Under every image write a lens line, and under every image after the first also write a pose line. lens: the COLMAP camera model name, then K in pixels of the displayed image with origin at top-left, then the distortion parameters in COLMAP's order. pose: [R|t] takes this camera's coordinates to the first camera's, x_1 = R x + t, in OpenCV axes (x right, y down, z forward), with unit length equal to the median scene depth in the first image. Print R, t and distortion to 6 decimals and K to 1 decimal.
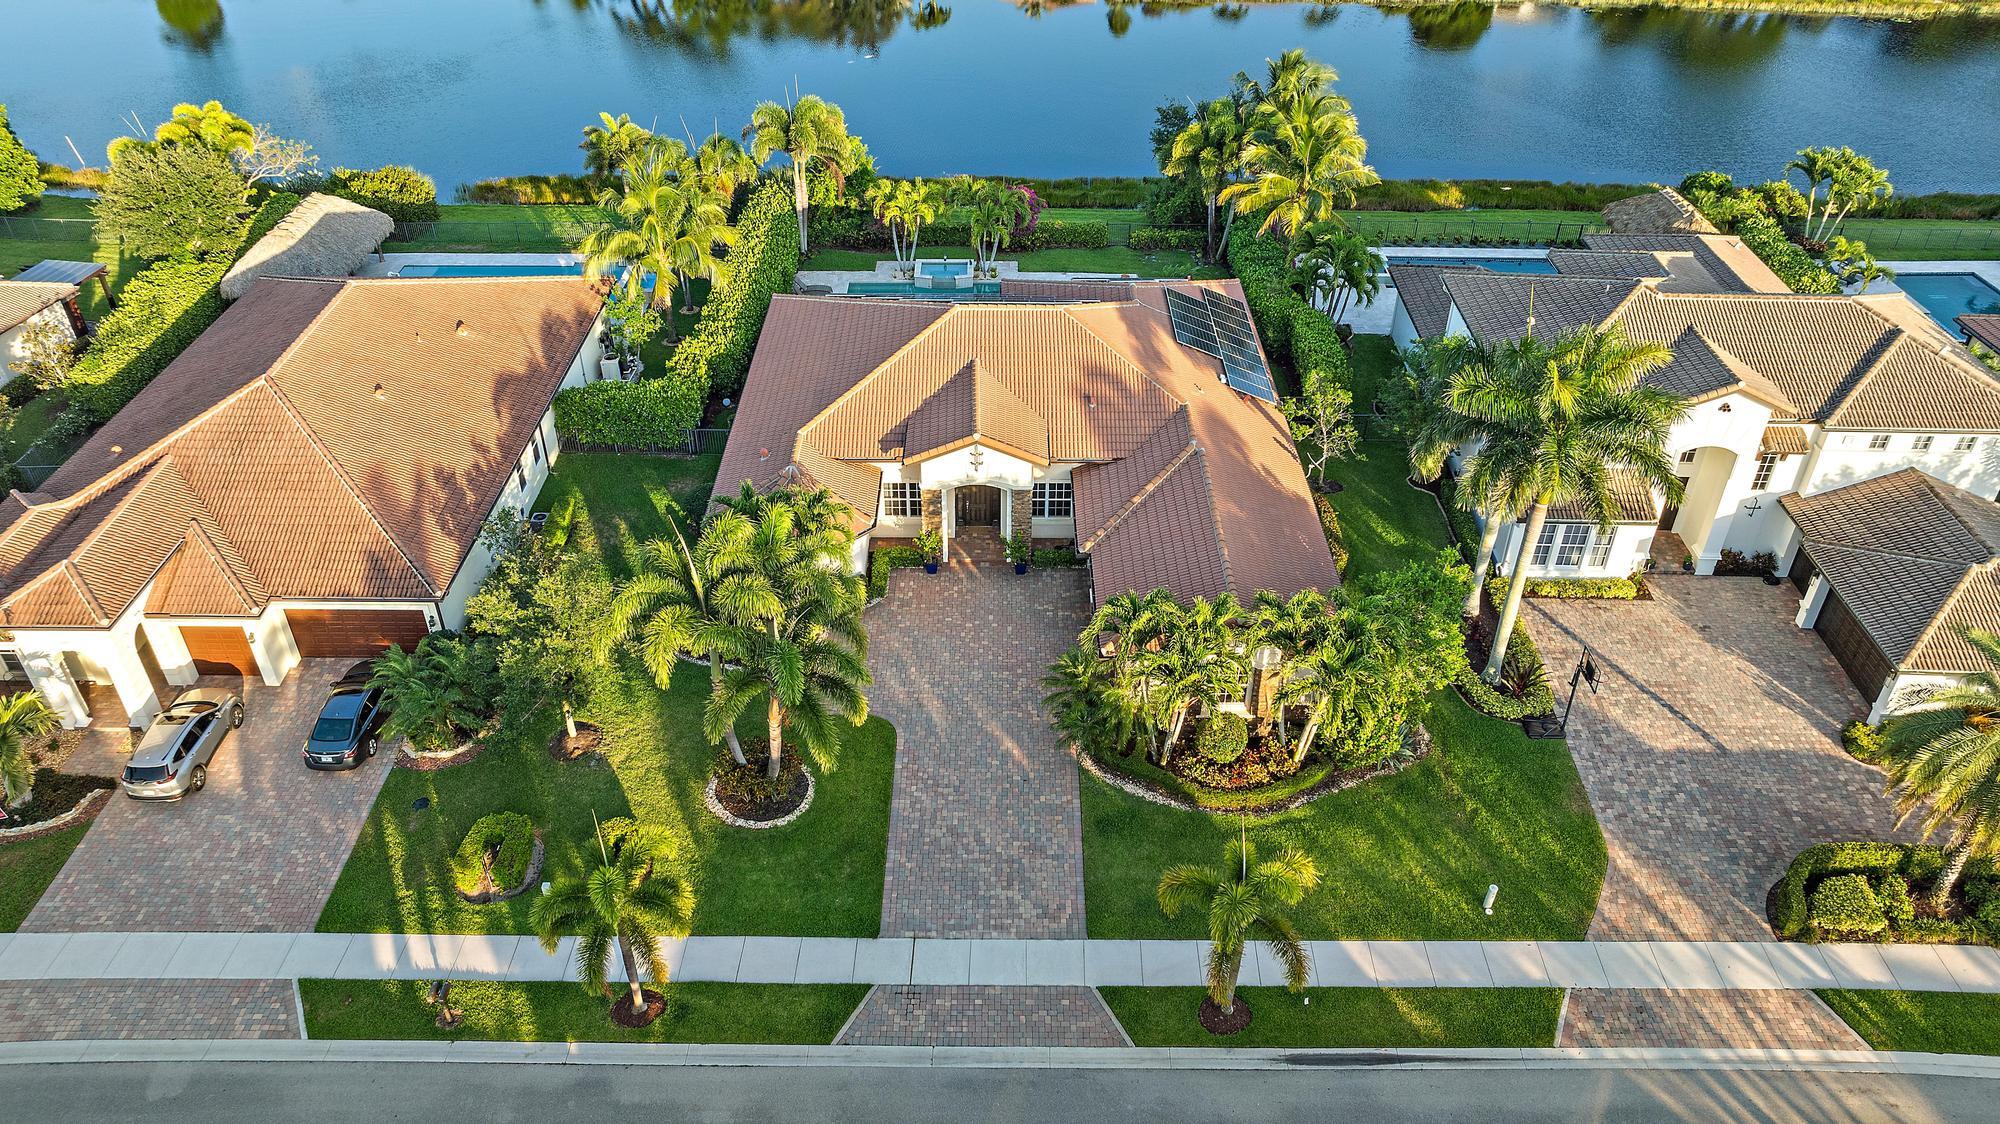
lens RADIAL K [[1423.8, 0, 1000.0], [0, 1423.8, 562.0], [0, 0, 1]] dist [-0.061828, 0.067343]
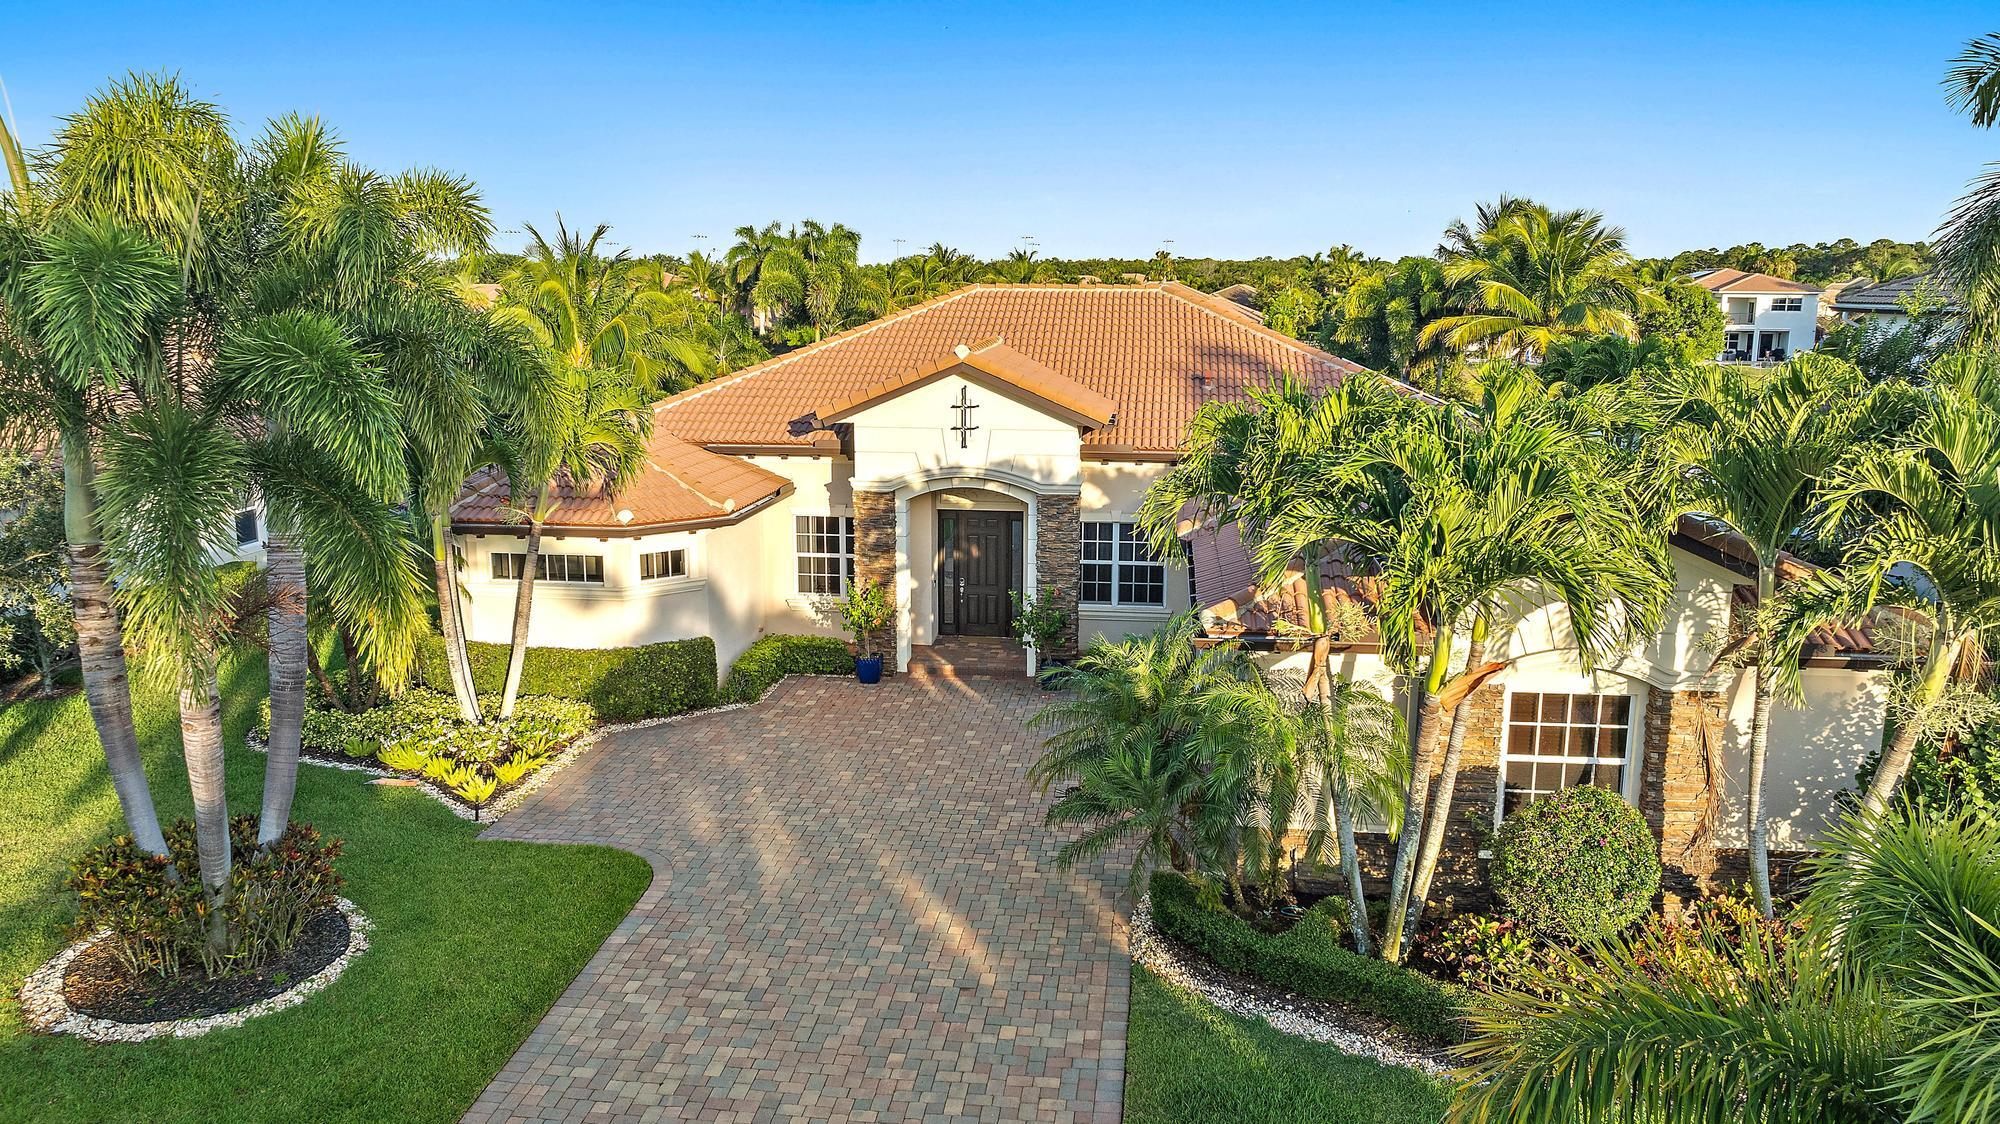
lens RADIAL K [[1423.8, 0, 1000.0], [0, 1423.8, 562.0], [0, 0, 1]] dist [-0.061828, 0.067343]
pose [[0.992847, 0.022610, -0.117232, 0.059381], [-0.069279, 0.908794, -0.411453, 0.189849], [0.097237, 0.416632, 0.903860, 0.632962]]
